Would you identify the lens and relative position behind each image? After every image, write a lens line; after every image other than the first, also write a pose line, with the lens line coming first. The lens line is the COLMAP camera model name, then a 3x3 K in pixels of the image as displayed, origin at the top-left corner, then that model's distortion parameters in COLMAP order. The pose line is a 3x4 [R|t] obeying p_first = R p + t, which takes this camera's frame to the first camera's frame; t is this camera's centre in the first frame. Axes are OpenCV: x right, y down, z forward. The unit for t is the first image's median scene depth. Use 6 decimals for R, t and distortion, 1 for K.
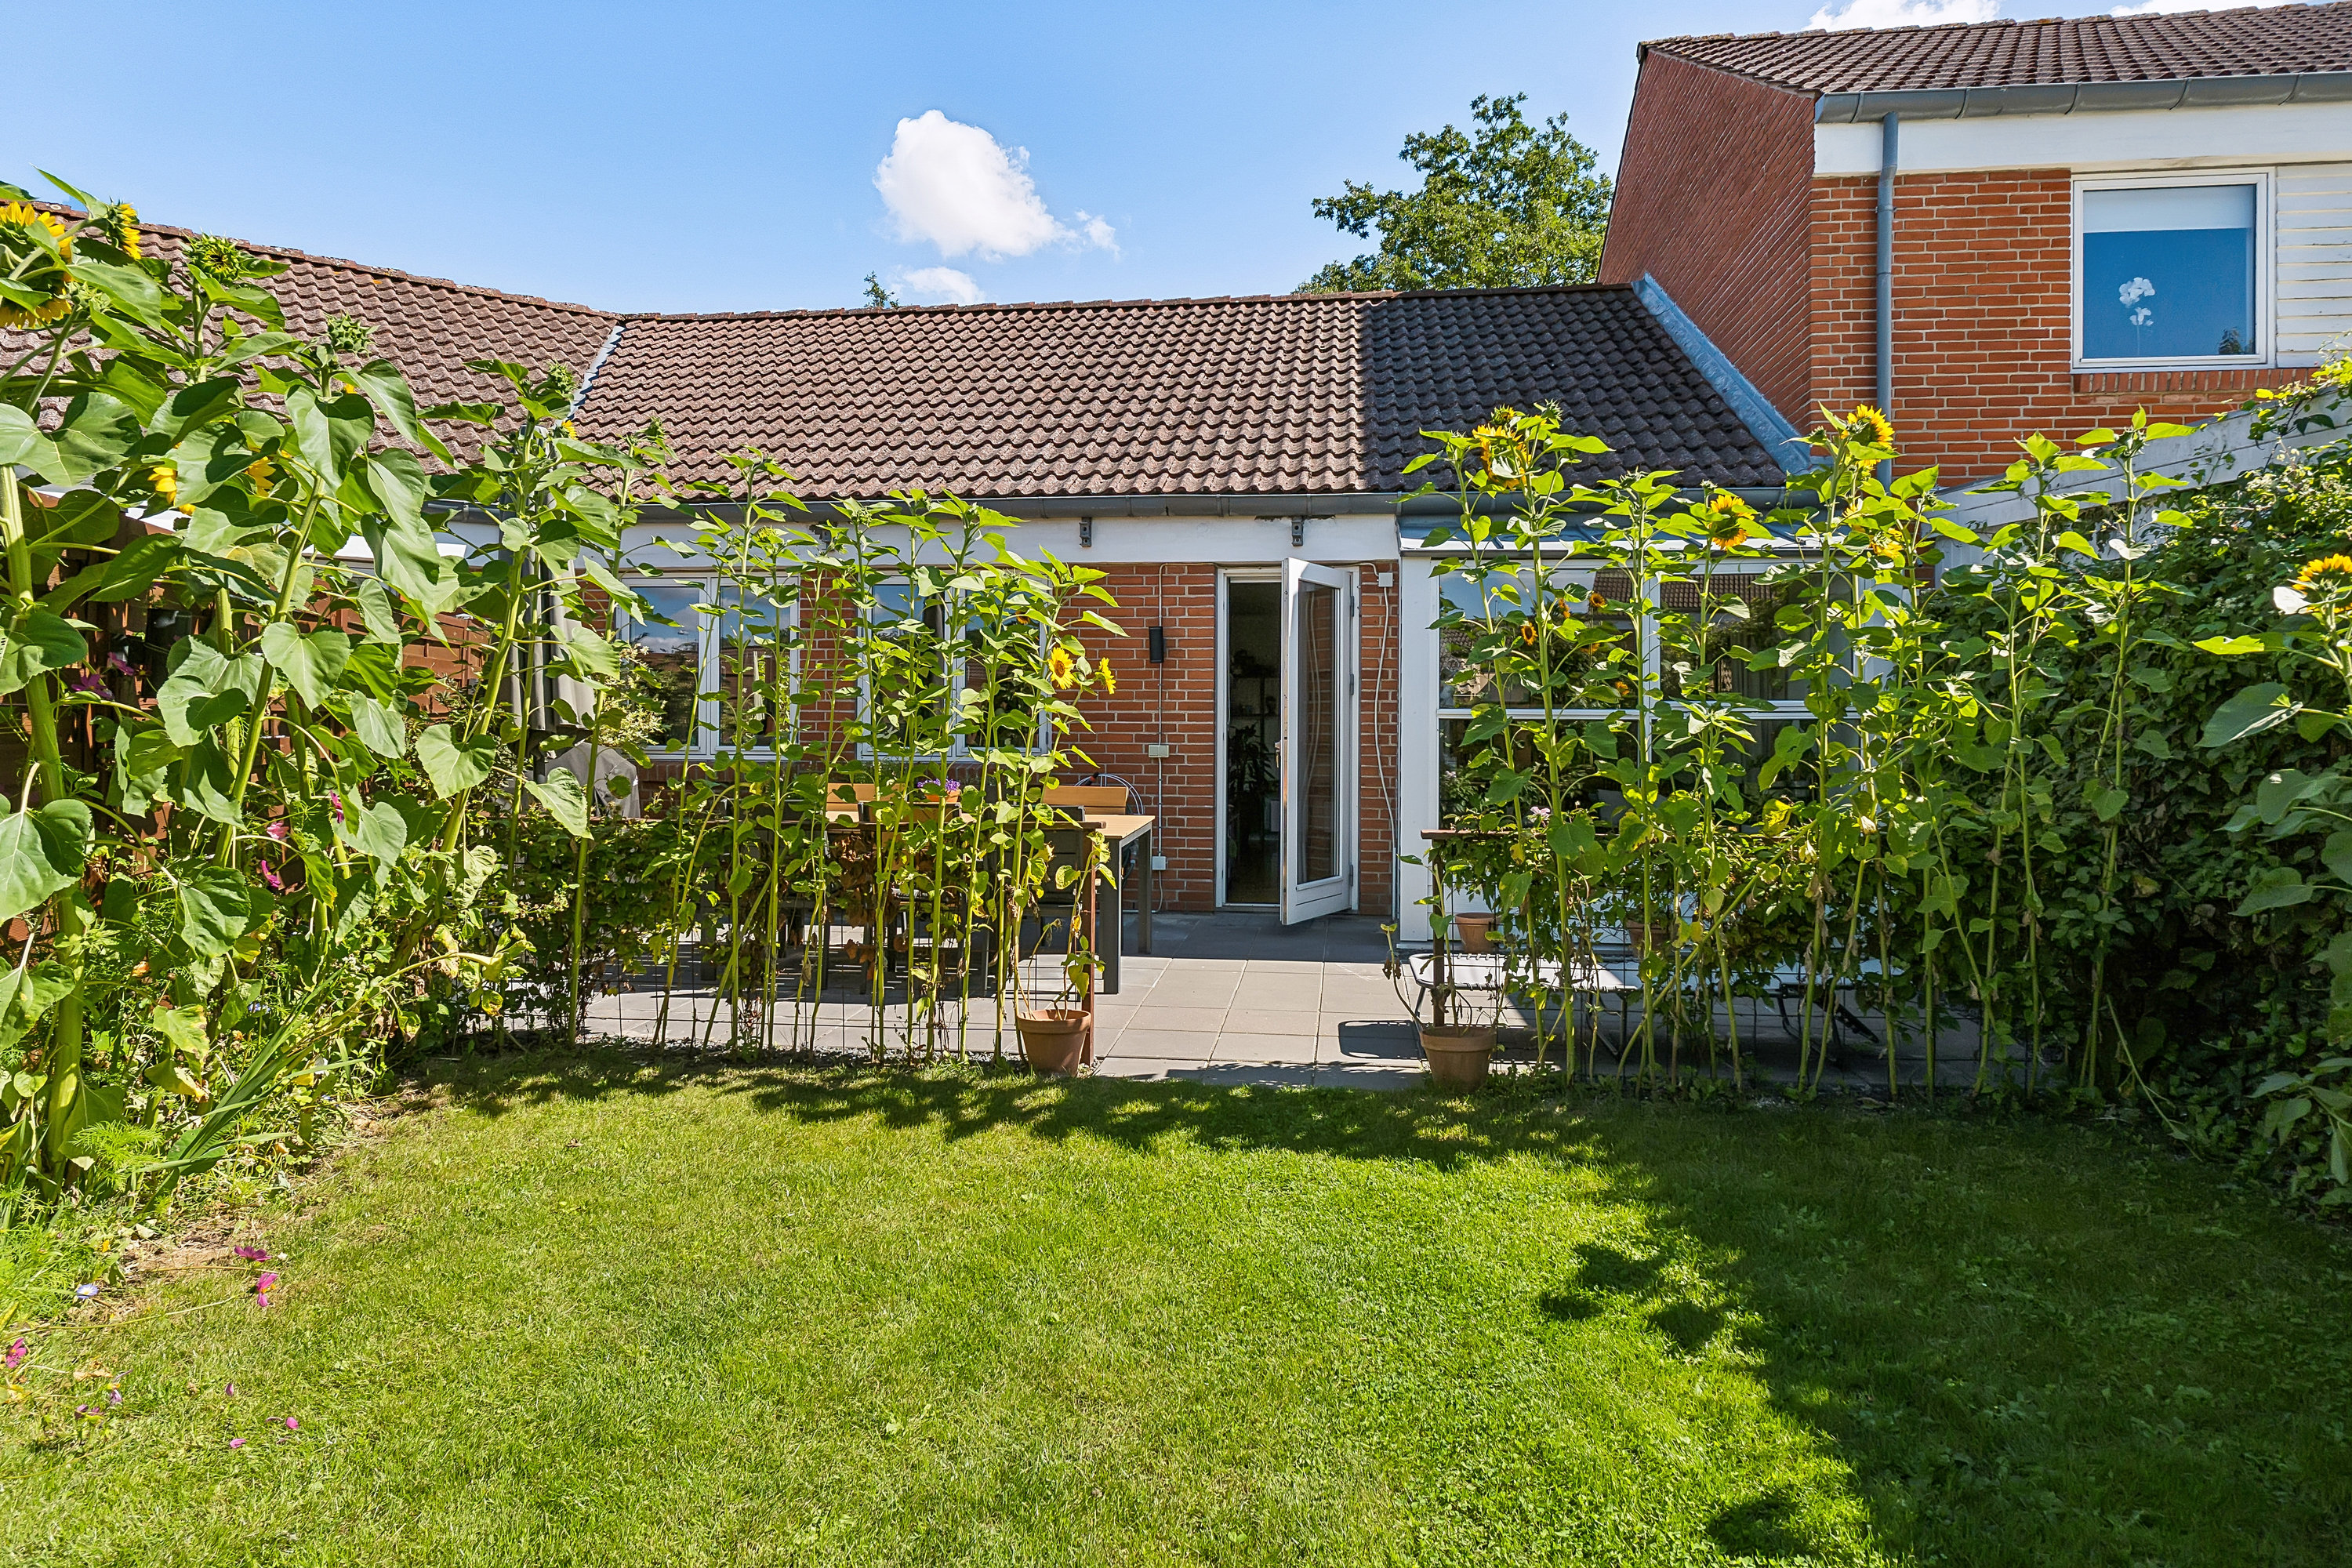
lens RADIAL K [[1287.5, 0, 1175.8], [0, 1287.5, 784.3], [0, 0, 1]] dist [0.000097, -0.000018]
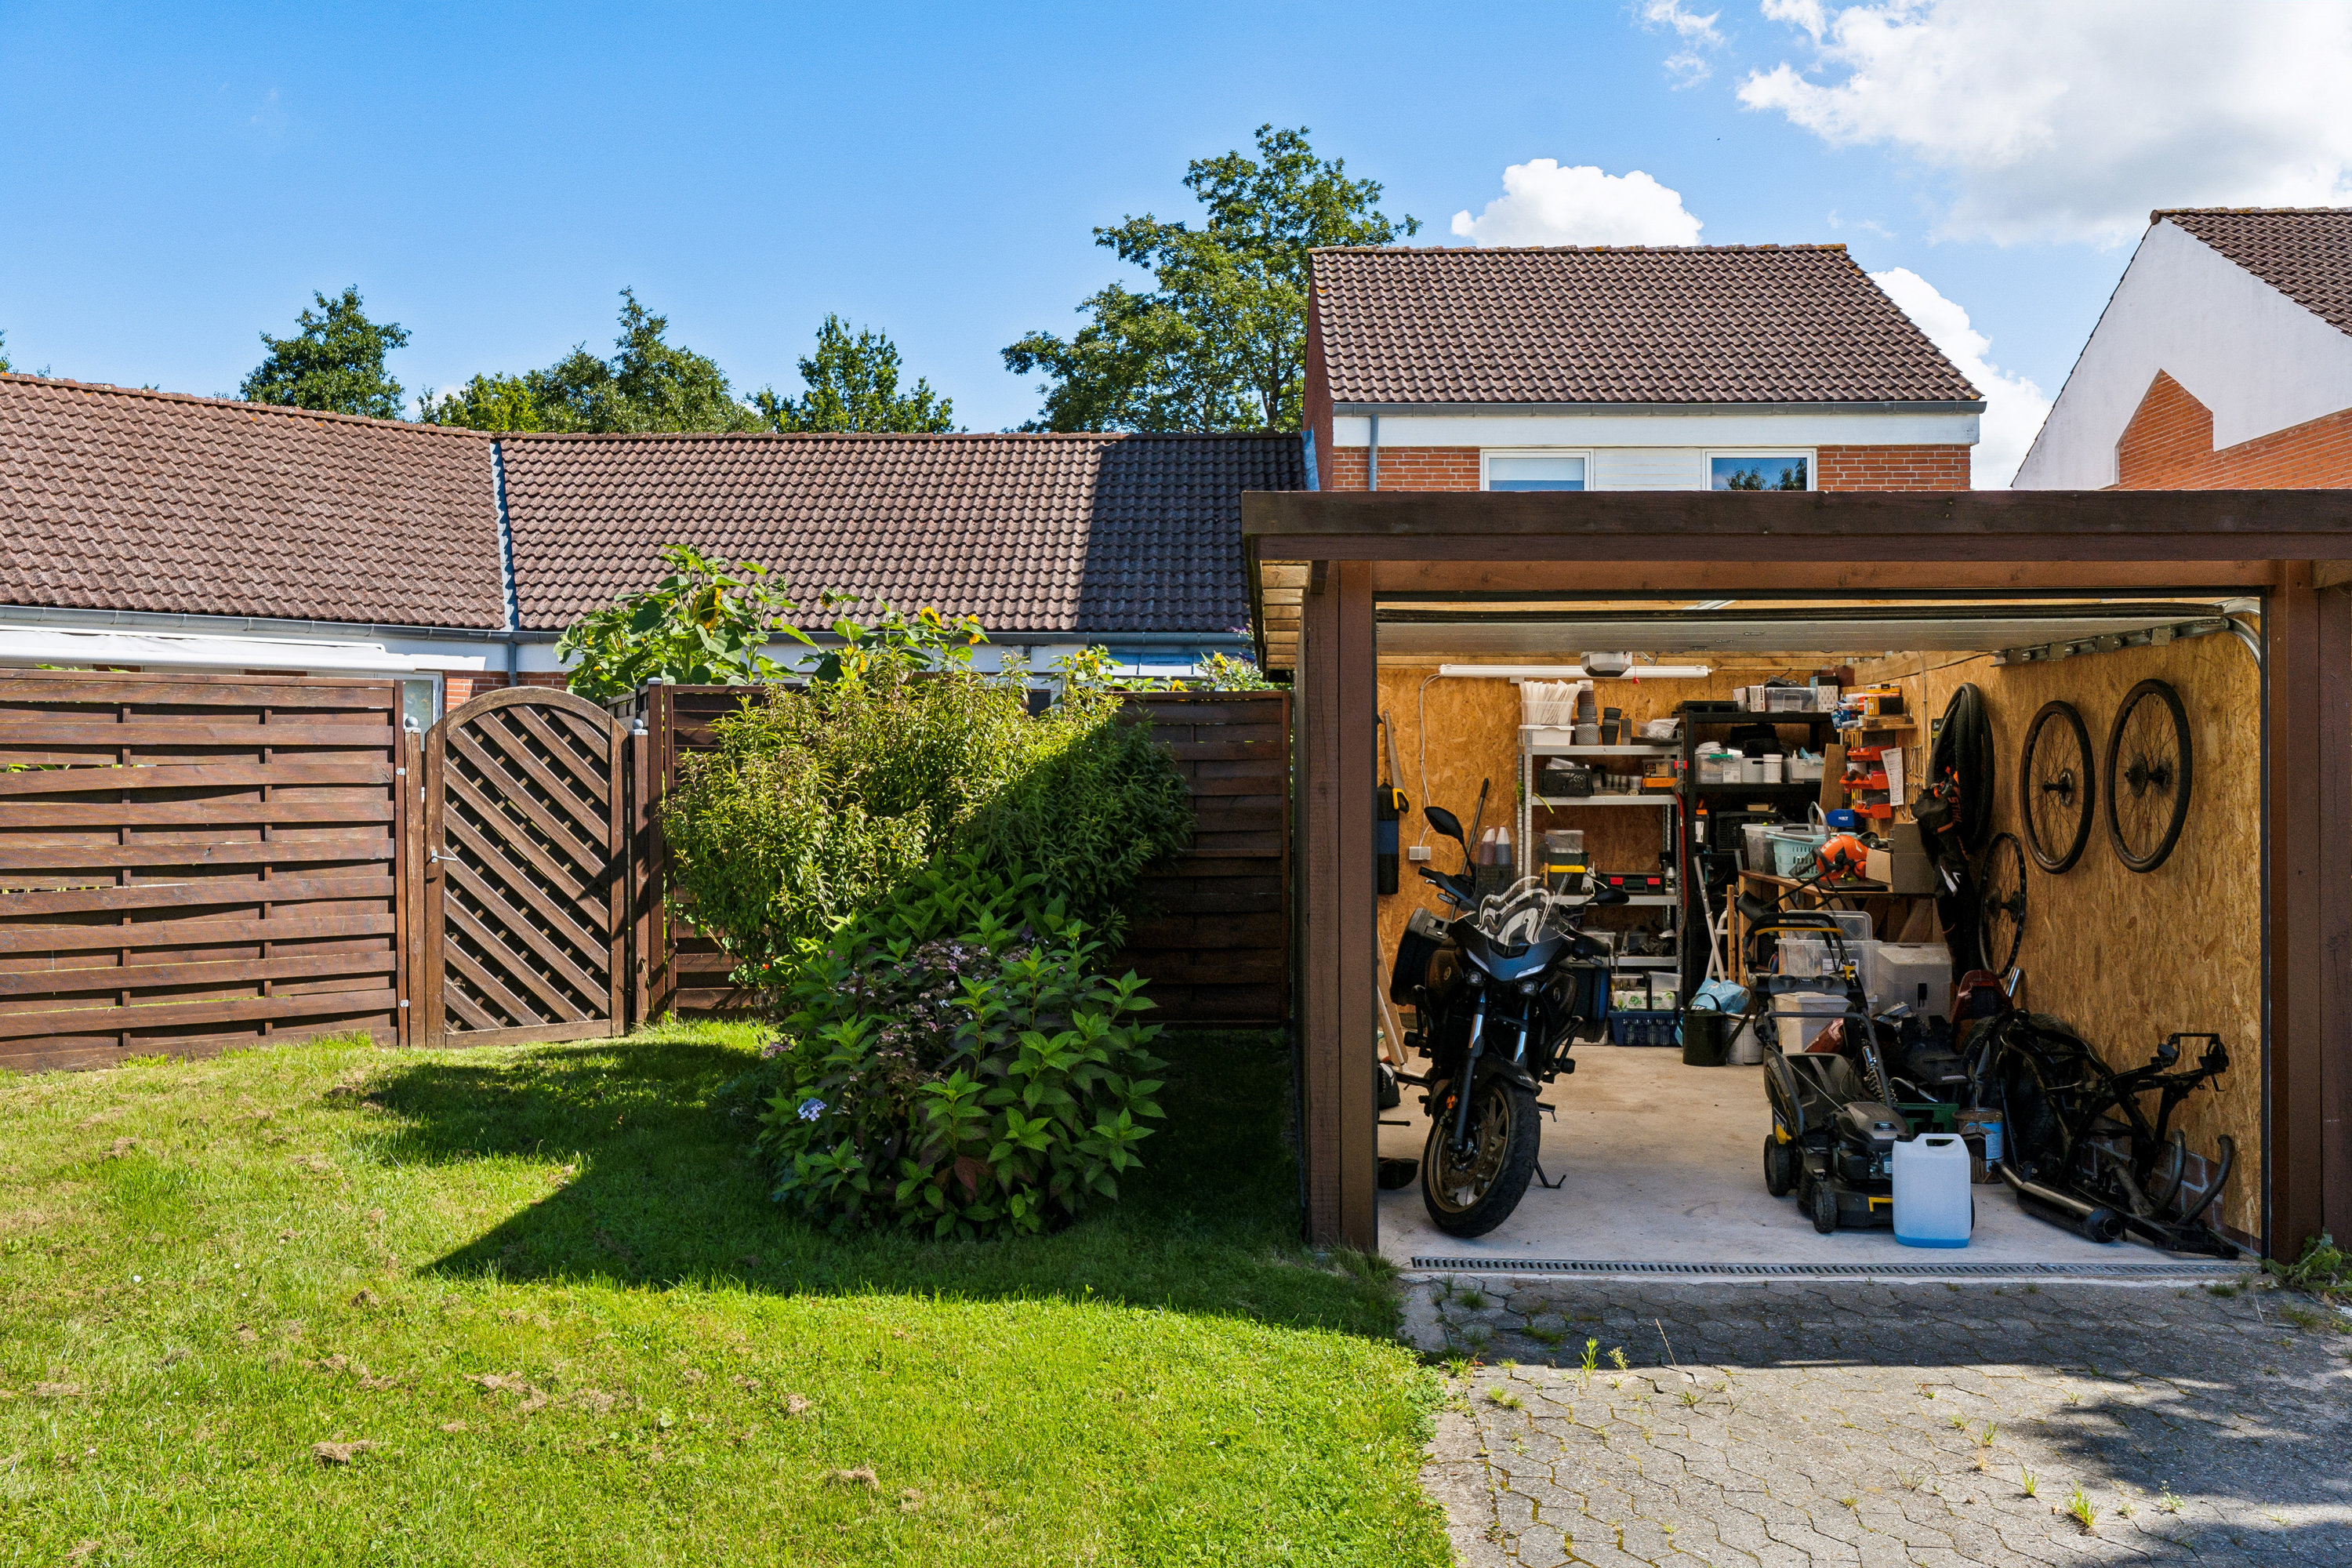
lens RADIAL K [[1962.5, 0, 1176.6], [0, 1962.5, 783.3], [0, 0, 1]] dist [0.005657, 0.000938]
pose [[0.993512, 0.000550, 0.113726, 0.000005], [0.003220, 0.999452, -0.032956, 0.016167], [-0.113682, 0.033108, 0.992965, -0.471960]]
